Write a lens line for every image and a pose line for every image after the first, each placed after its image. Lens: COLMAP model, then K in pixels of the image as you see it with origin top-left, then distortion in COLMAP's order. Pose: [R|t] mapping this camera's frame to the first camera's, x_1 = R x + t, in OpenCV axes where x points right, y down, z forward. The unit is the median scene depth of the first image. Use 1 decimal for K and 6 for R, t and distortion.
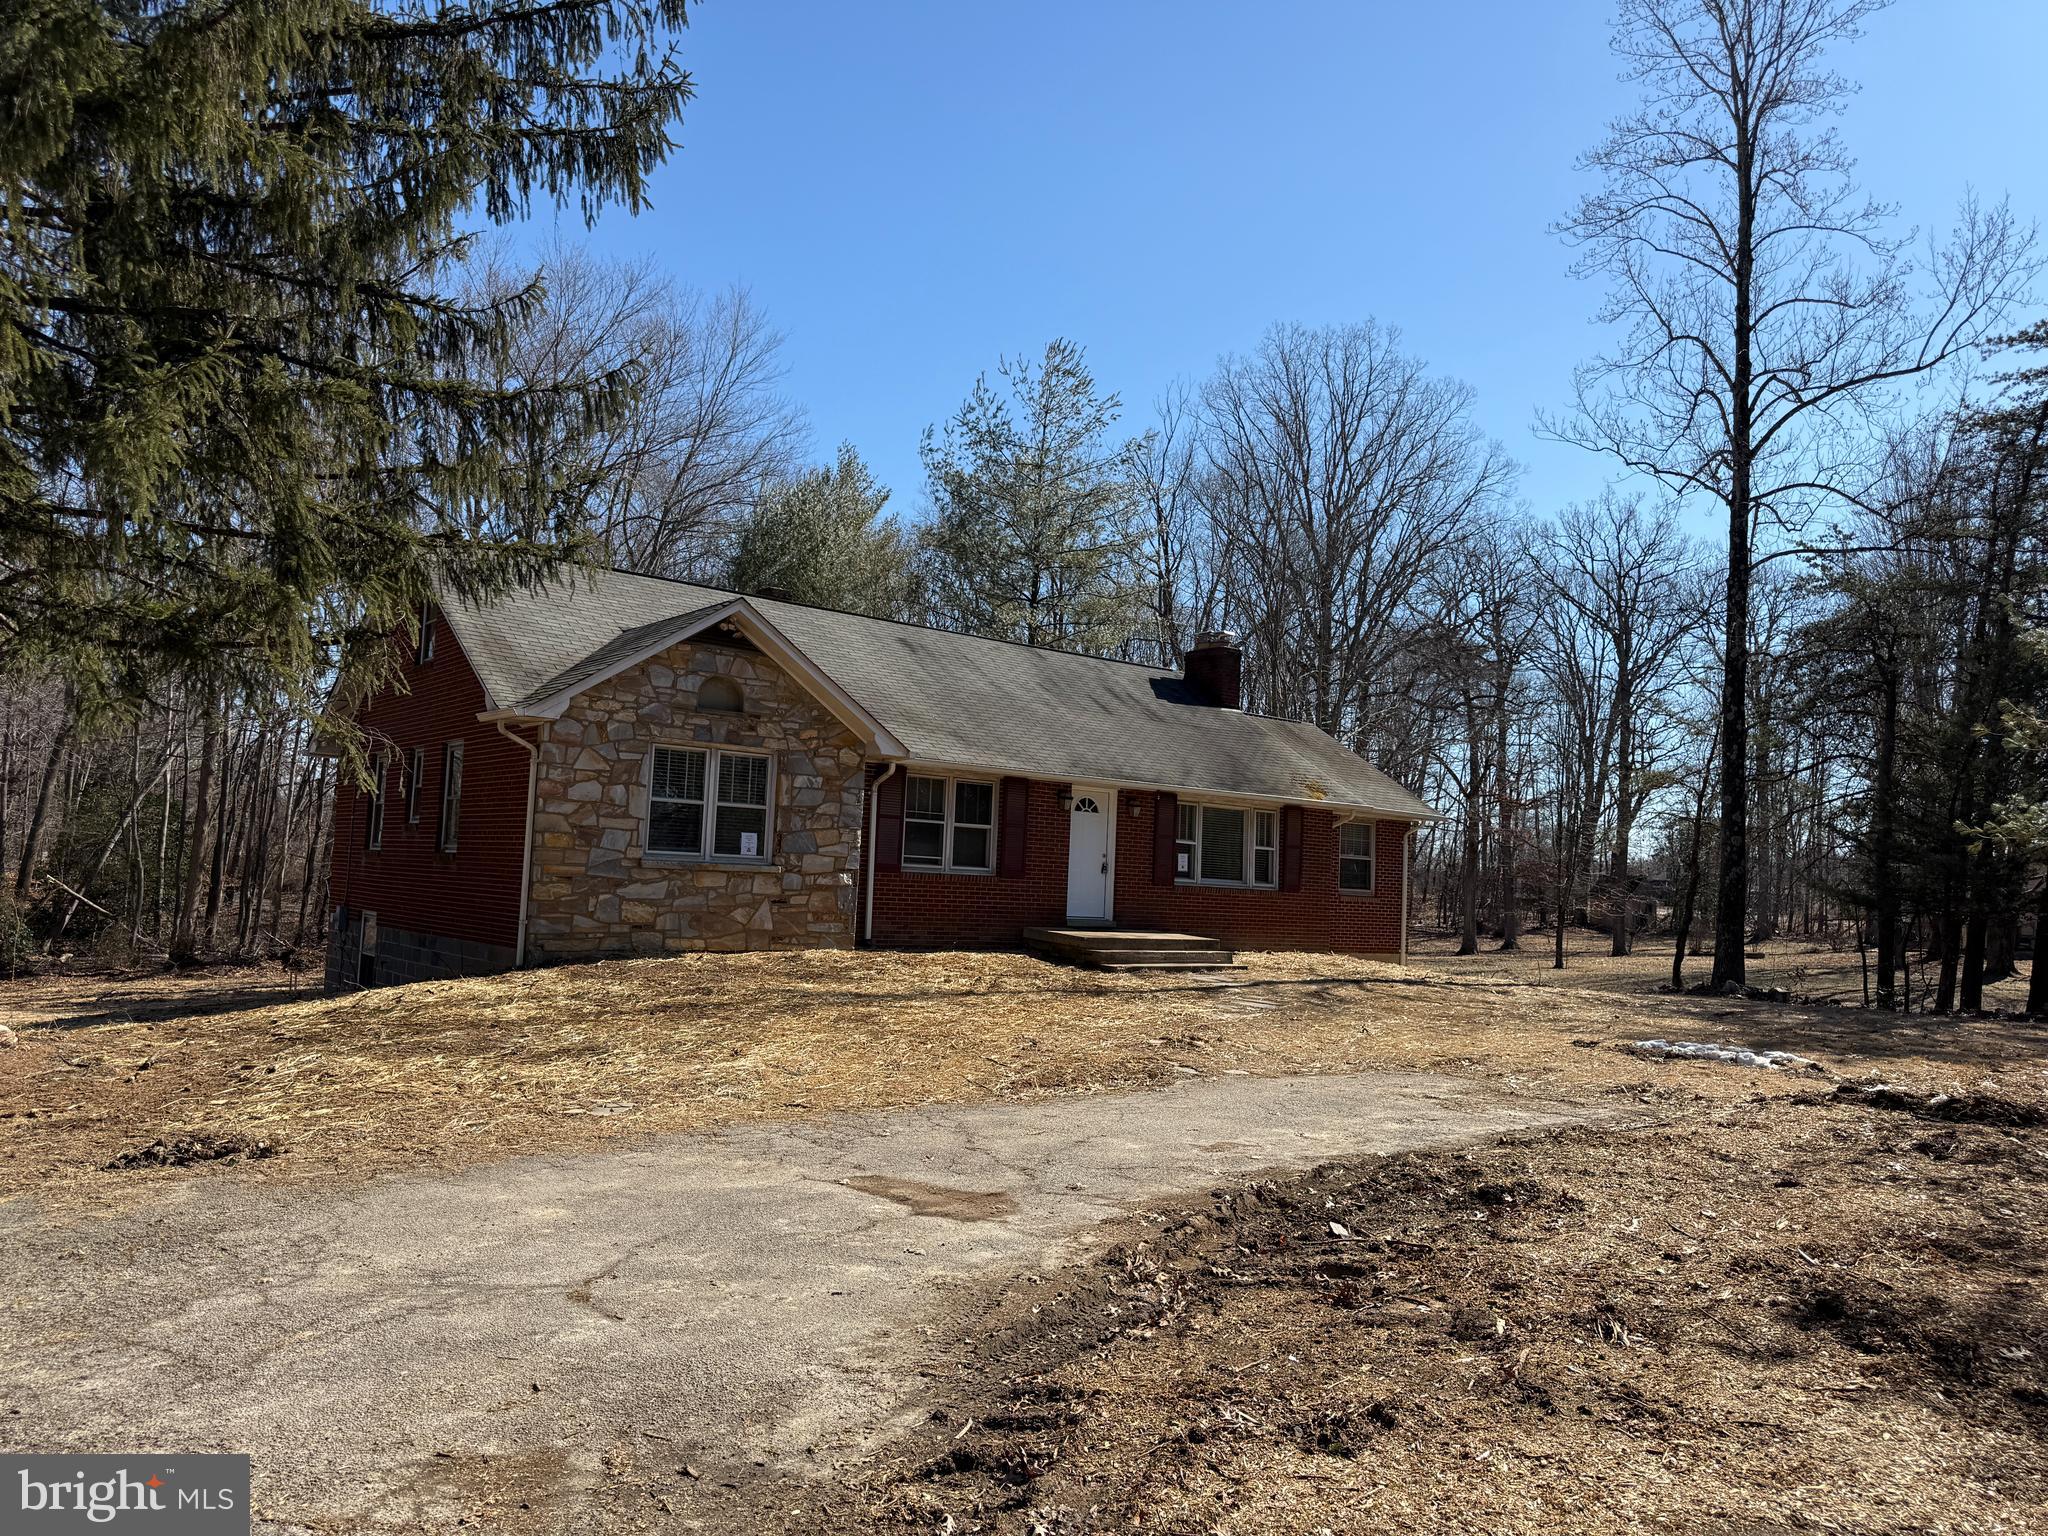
lens RADIAL K [[1442.3, 0, 1052.5], [0, 1442.3, 776.7], [0, 0, 1]] dist [0.063930, -0.089905]
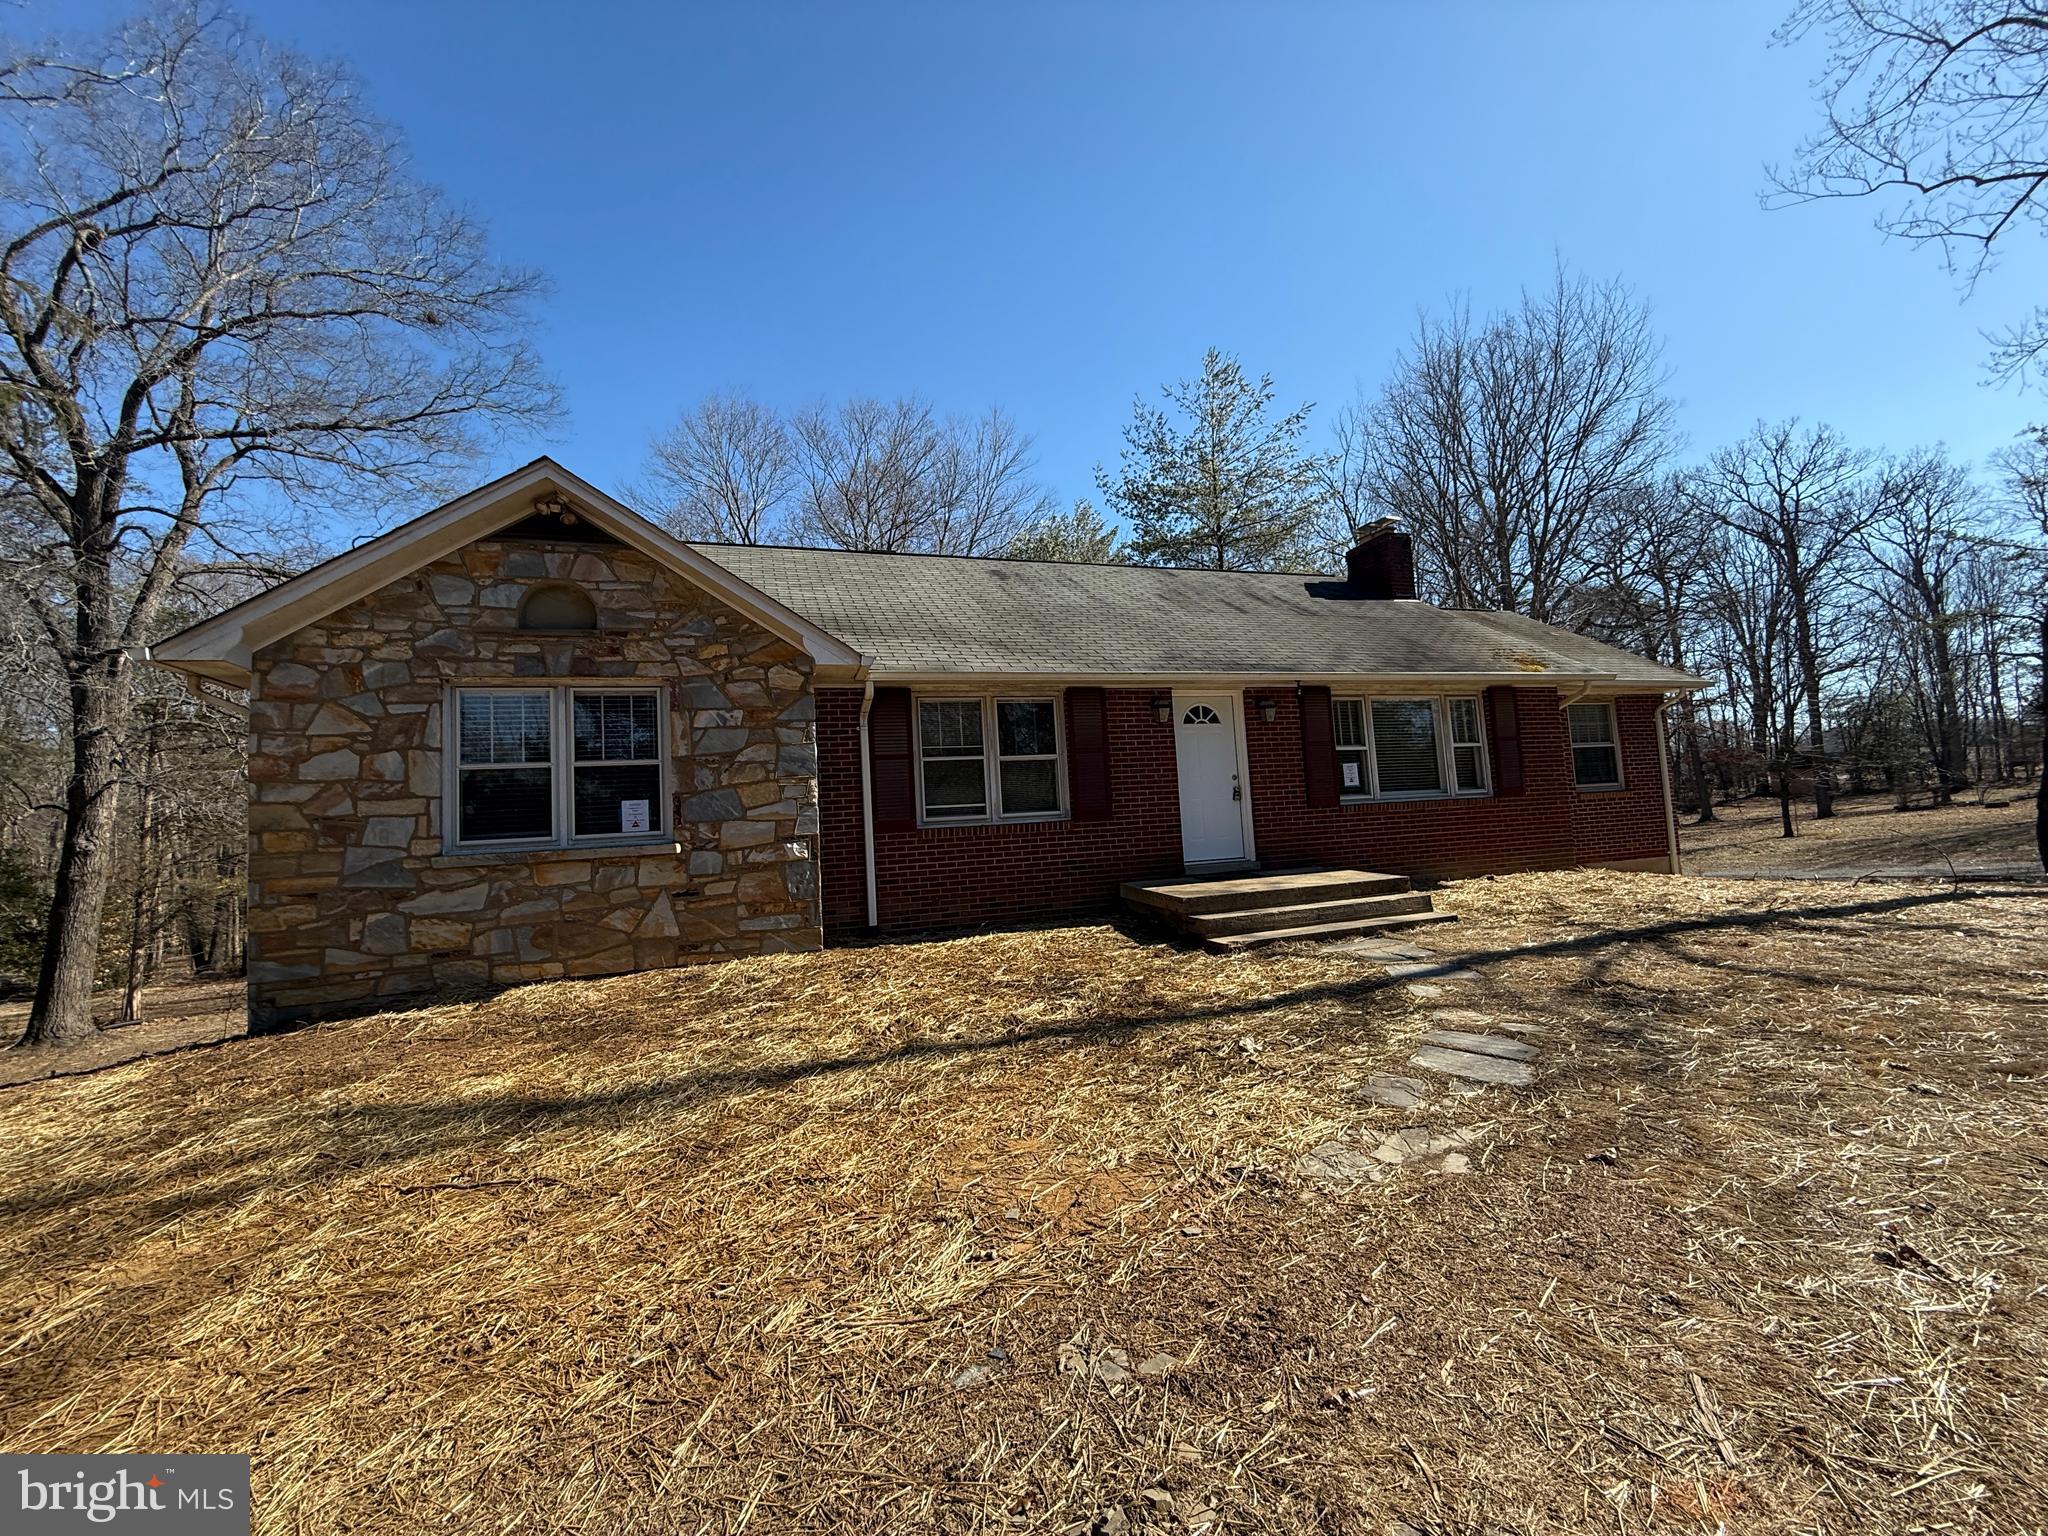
lens RADIAL K [[819.8, 0, 1024.0], [0, 819.8, 768.0], [0, 0, 1]] dist [-0.005104, 0.000107]
pose [[0.929690, -0.122188, -0.347486, 0.090071], [0.125390, 0.992018, -0.013350, 0.044518], [0.346343, -0.031159, 0.937590, 0.590135]]
